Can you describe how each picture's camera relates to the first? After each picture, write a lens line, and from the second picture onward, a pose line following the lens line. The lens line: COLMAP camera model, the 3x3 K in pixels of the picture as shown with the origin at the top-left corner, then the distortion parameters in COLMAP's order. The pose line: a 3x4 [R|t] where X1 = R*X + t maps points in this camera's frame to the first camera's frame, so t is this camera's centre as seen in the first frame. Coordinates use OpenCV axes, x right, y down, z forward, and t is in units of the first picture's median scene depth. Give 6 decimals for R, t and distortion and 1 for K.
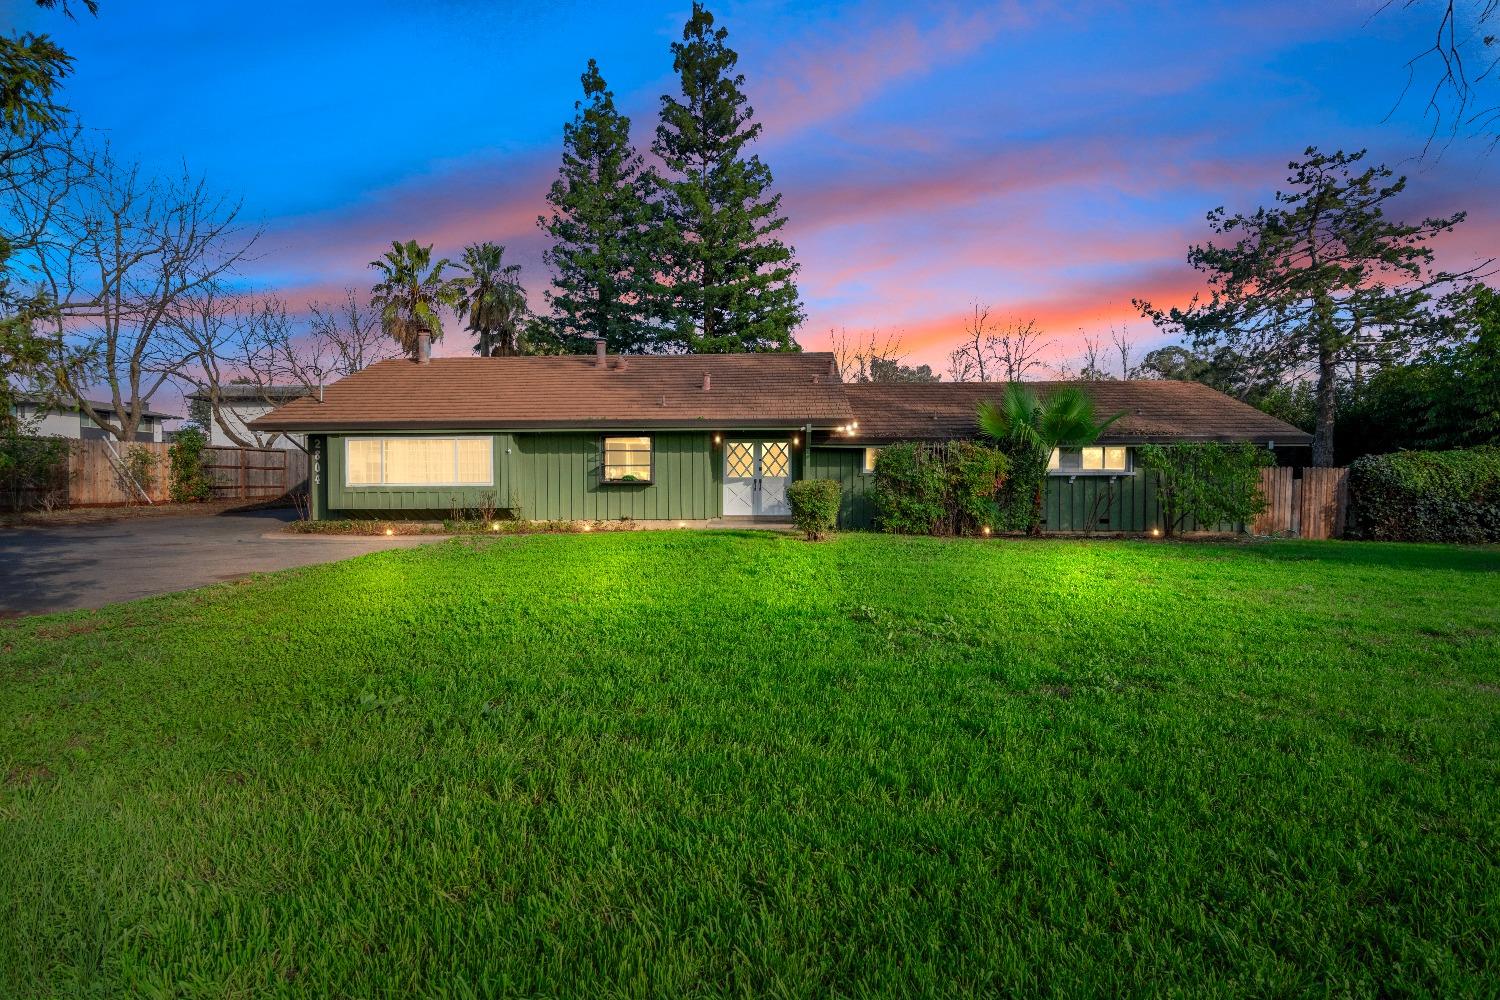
lens RADIAL K [[718.5, 0, 747.6], [0, 718.5, 498.7], [0, 0, 1]] dist [0.005088, 0.000363]
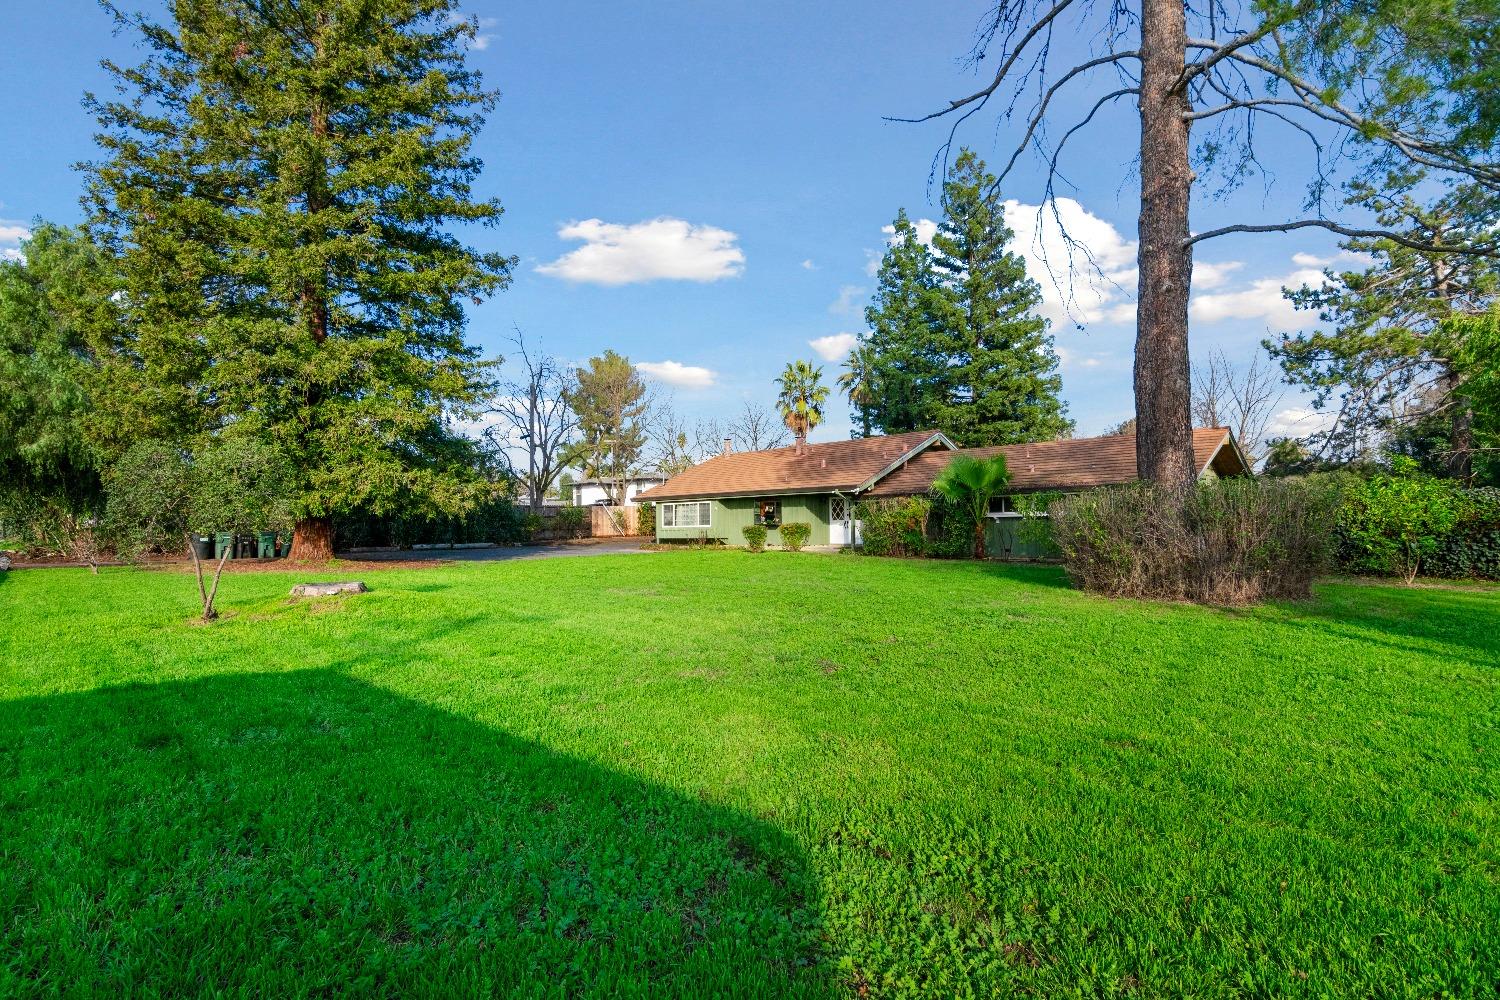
lens RADIAL K [[718.5, 0, 748.5], [0, 718.5, 504.2], [0, 0, 1]] dist [0.005088, 0.000363]
pose [[0.747366, -0.027665, -0.663836, 0.939902], [-0.001734, 0.999048, -0.043586, 0.005405], [0.664410, 0.033726, 0.746607, -0.360853]]
